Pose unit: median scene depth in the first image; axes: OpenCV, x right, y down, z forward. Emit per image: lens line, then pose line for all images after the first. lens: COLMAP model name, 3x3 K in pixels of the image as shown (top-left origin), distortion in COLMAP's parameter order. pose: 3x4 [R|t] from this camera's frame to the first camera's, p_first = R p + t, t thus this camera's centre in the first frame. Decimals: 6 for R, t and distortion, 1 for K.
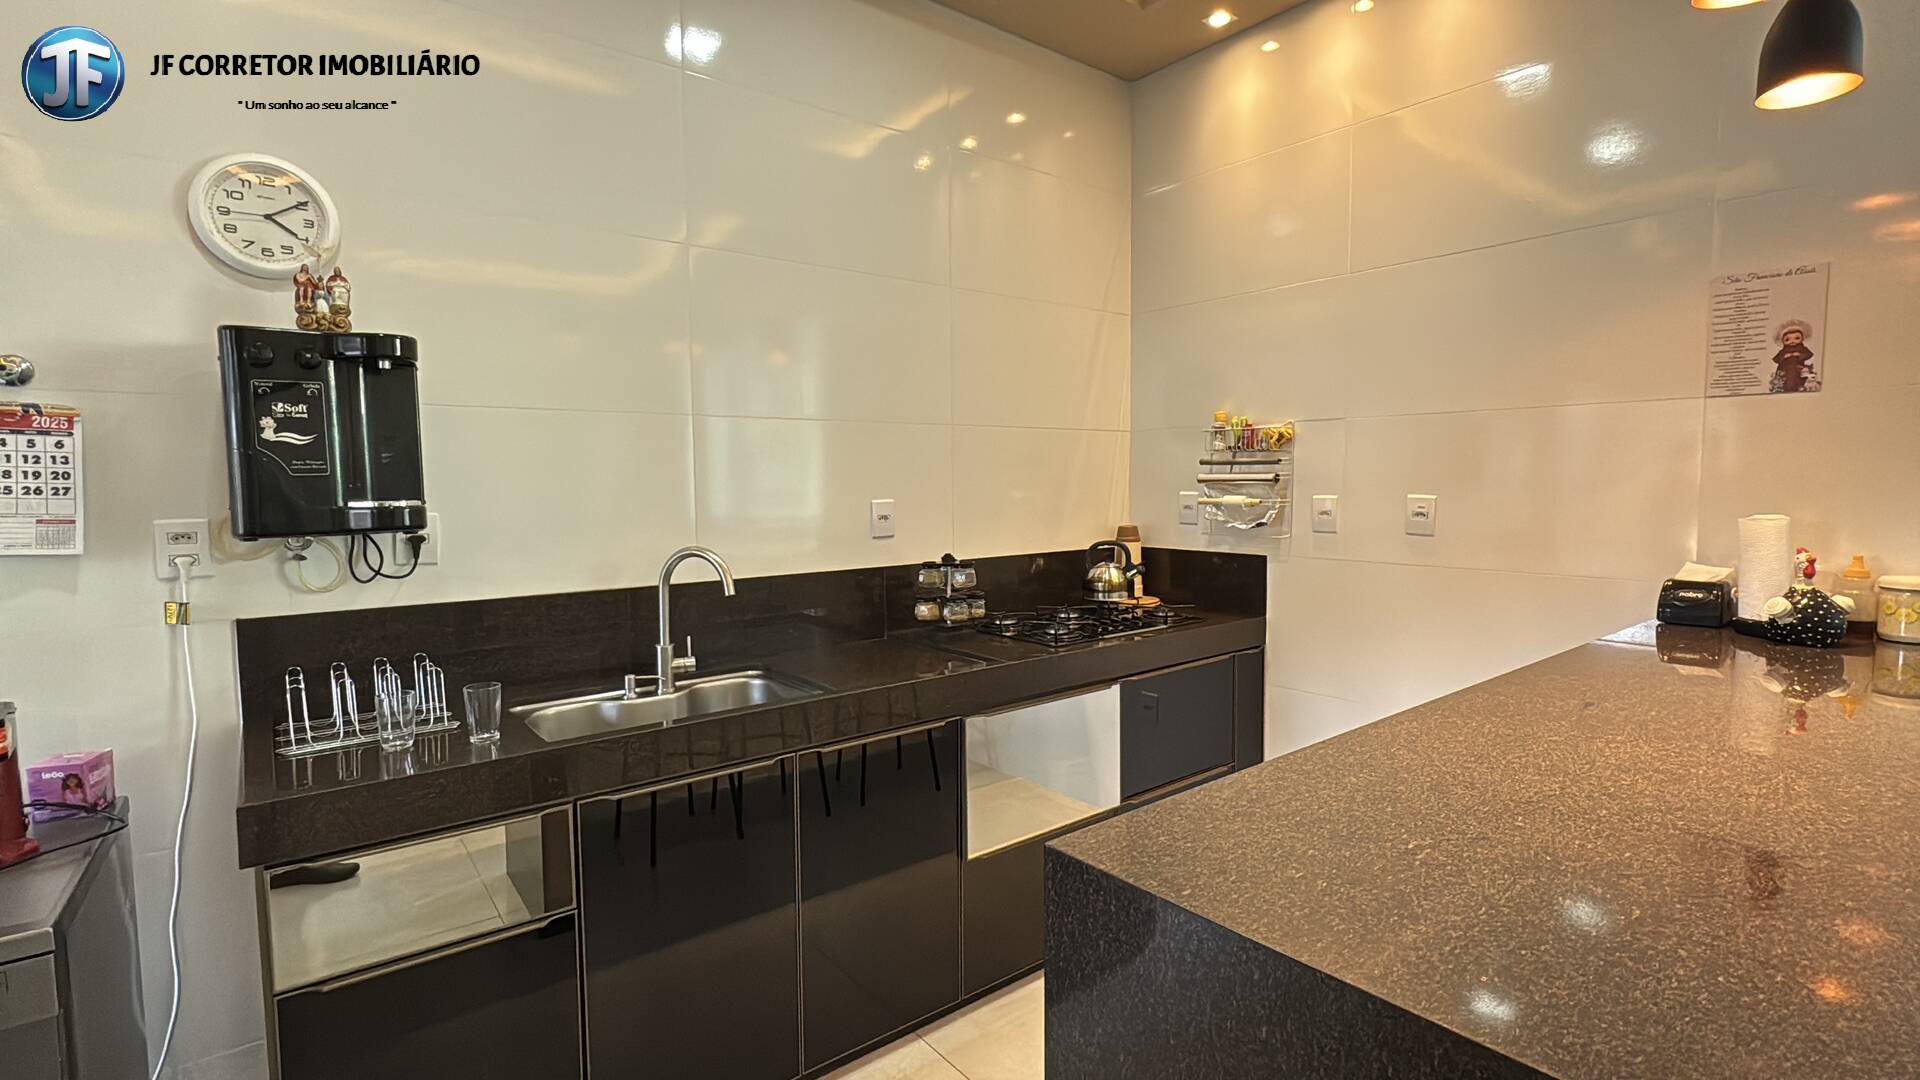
lens RADIAL K [[873.9, 0, 952.7], [0, 873.9, 545.1], [0, 0, 1]] dist [-0.002895, 0.000303]
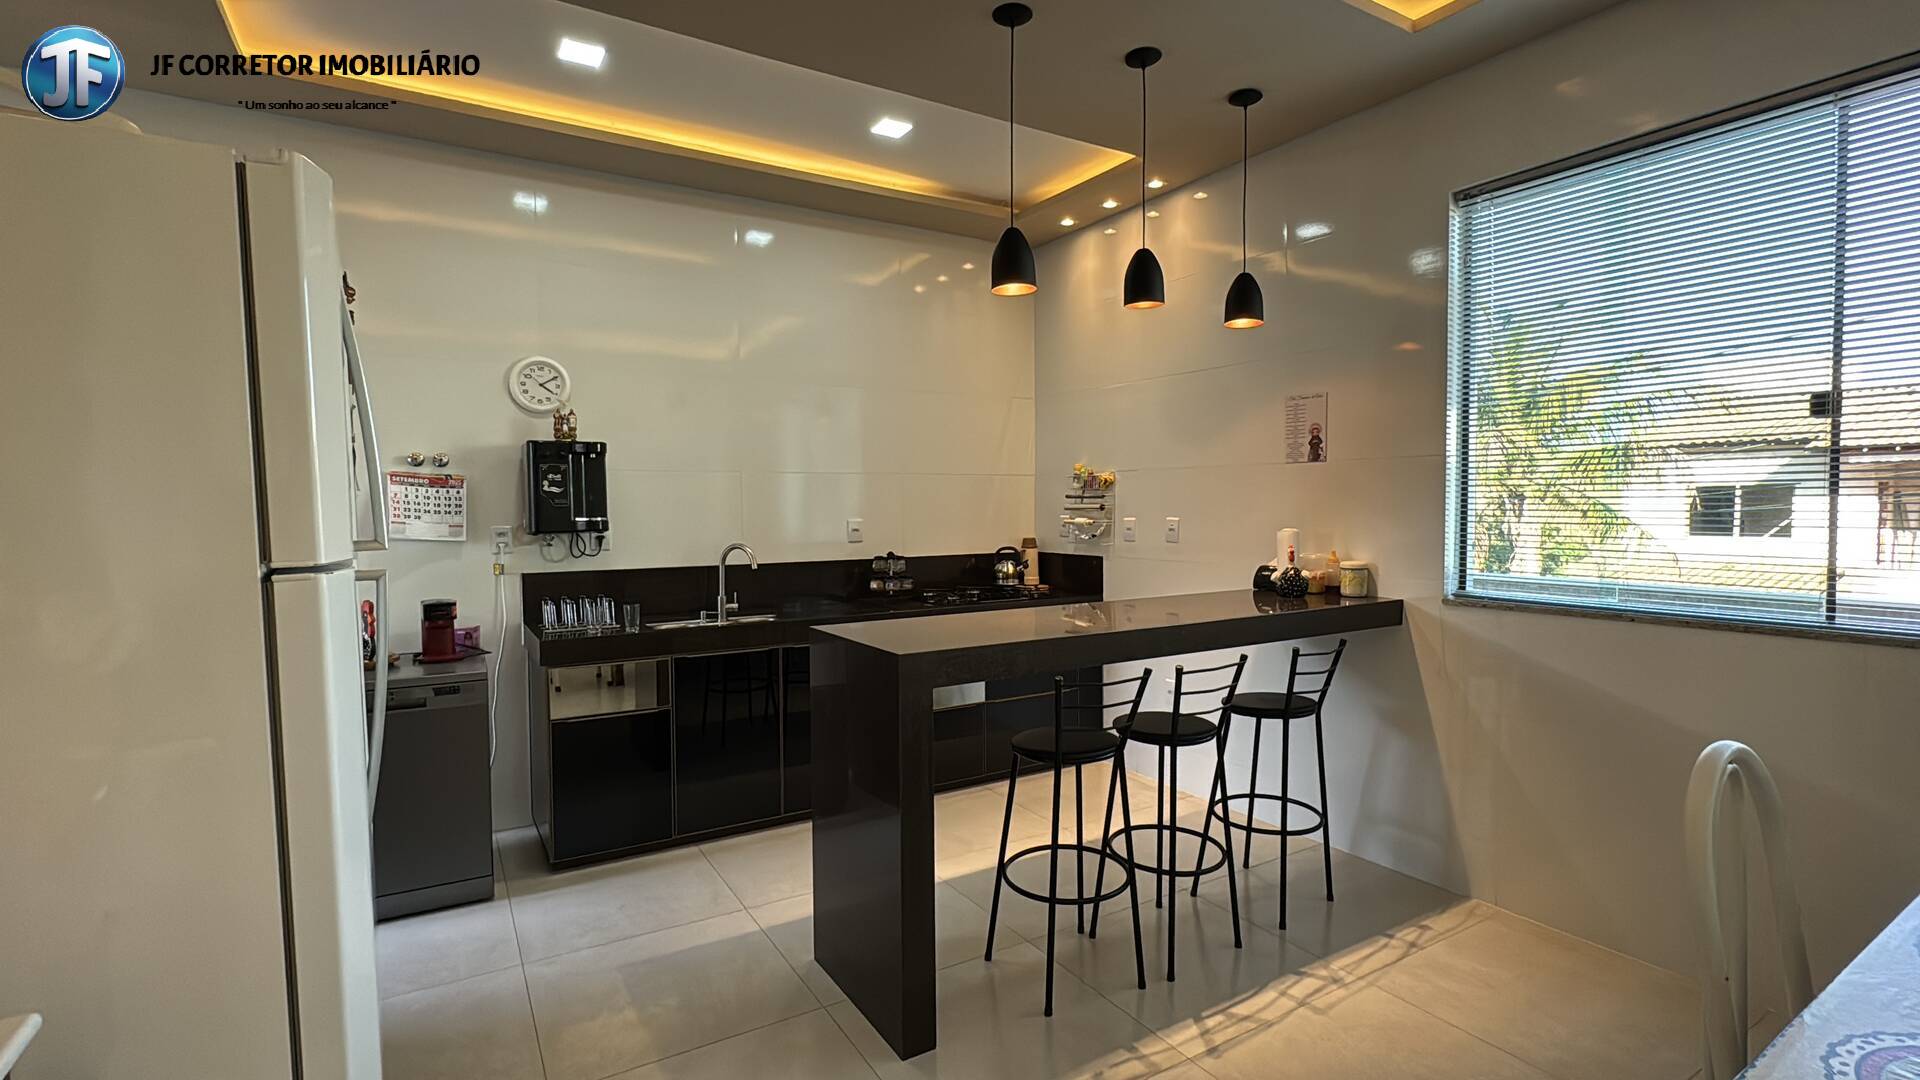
lens RADIAL K [[873.9, 0, 953.1], [0, 873.9, 541.2], [0, 0, 1]] dist [-0.002895, 0.000303]
pose [[0.993110, 0.007167, -0.116965, 0.410895], [-0.010907, 0.999448, -0.031371, 0.054401], [0.116676, 0.032431, 0.992640, -0.866316]]
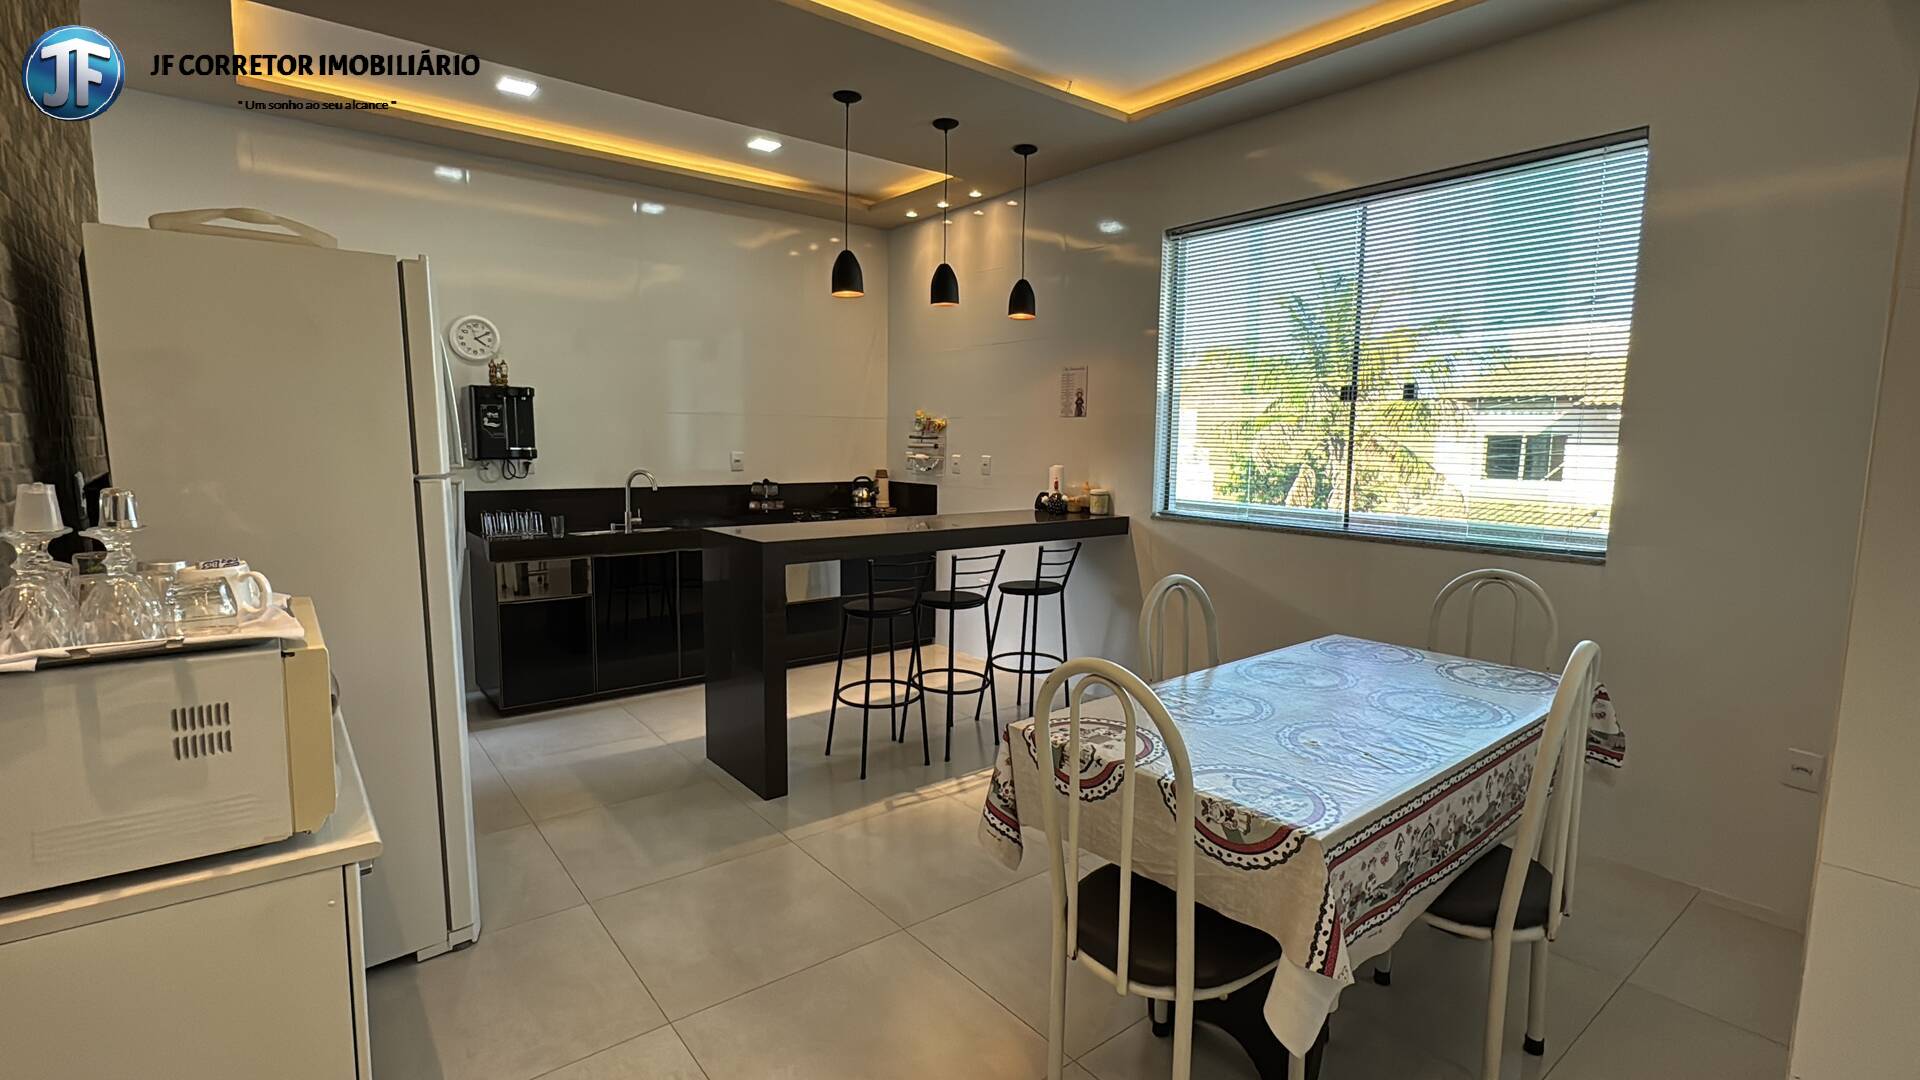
lens RADIAL K [[873.9, 0, 955.2], [0, 873.9, 540.1], [0, 0, 1]] dist [-0.002895, 0.000303]
pose [[0.999708, 0.021510, 0.011040, 0.567530], [-0.021950, 0.998901, 0.041406, 0.079767], [-0.010137, -0.041636, 0.999081, -1.466628]]
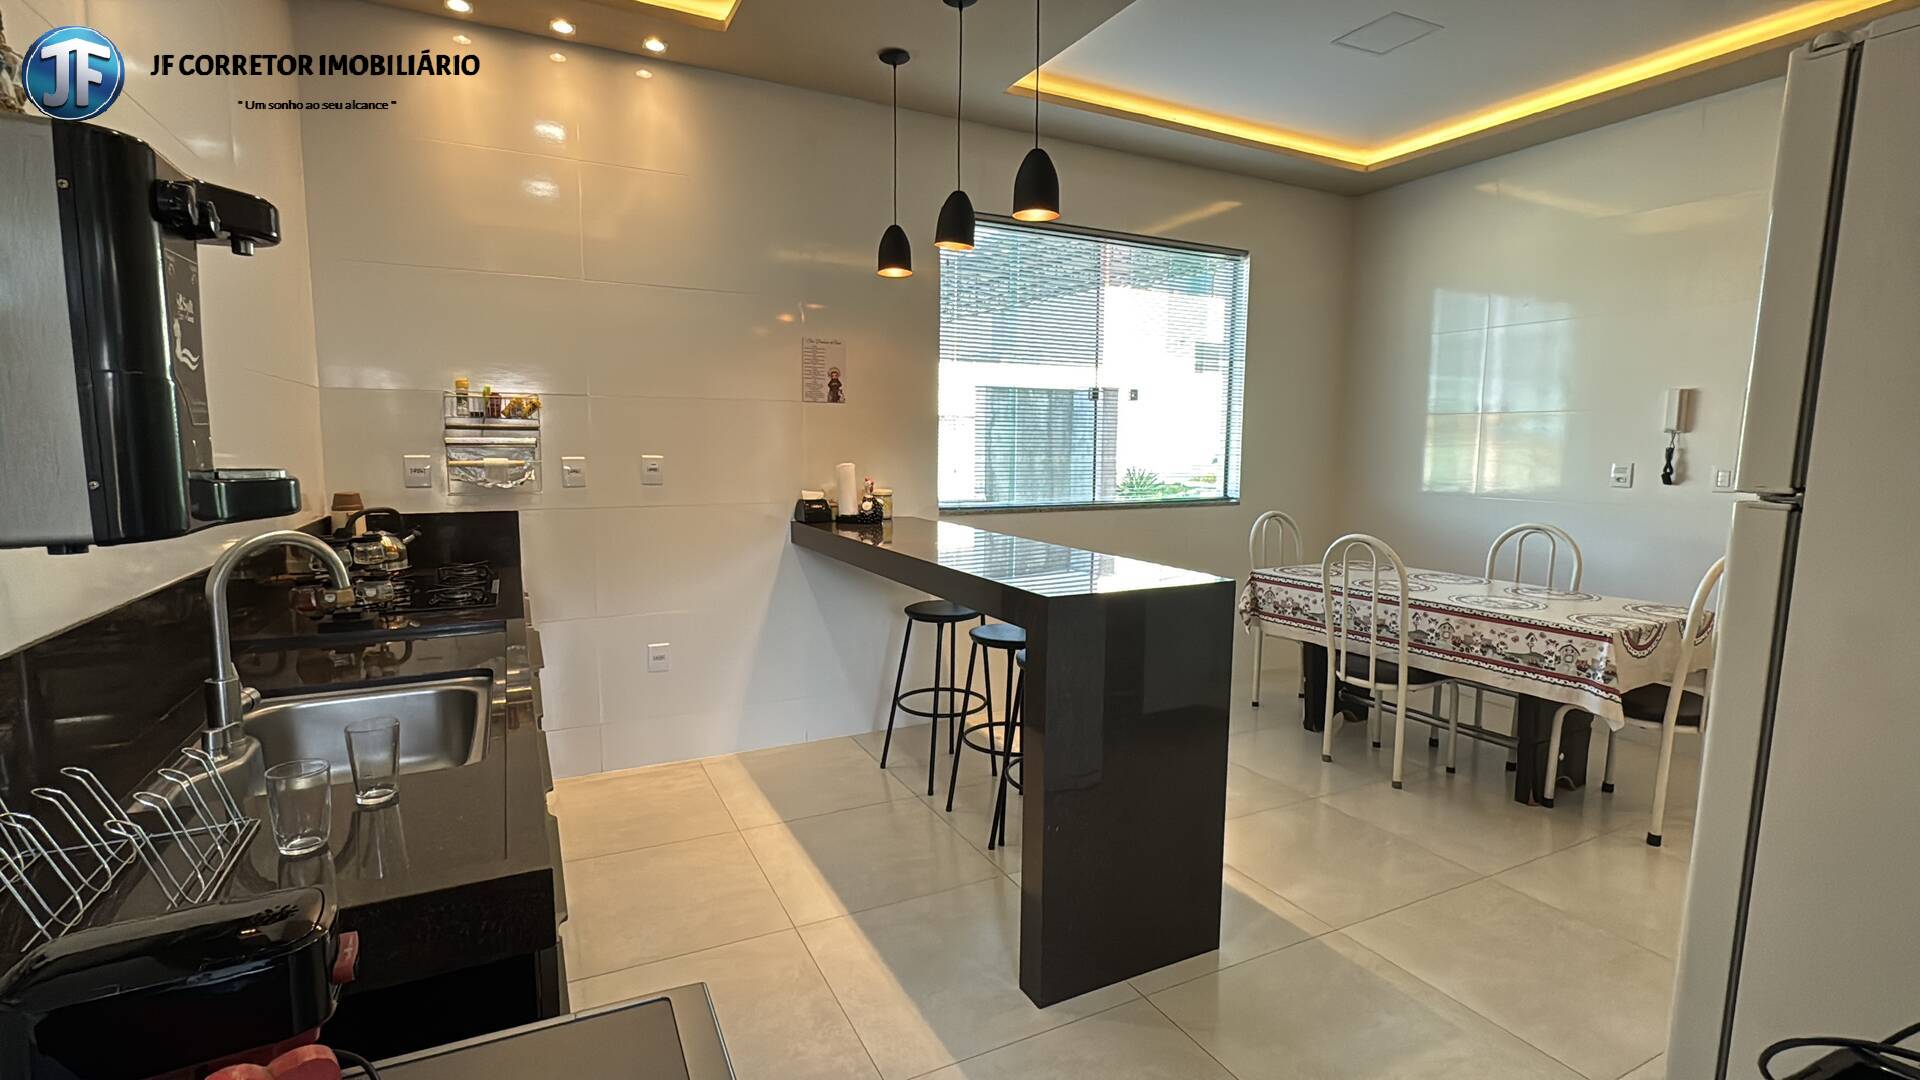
lens RADIAL K [[873.9, 0, 965.3], [0, 873.9, 528.4], [0, 0, 1]] dist [-0.002895, 0.000303]
pose [[0.195661, -0.102286, 0.975323, -0.951473], [0.056826, 0.994057, 0.092851, -0.054456], [-0.979024, 0.037256, 0.200311, 0.299491]]
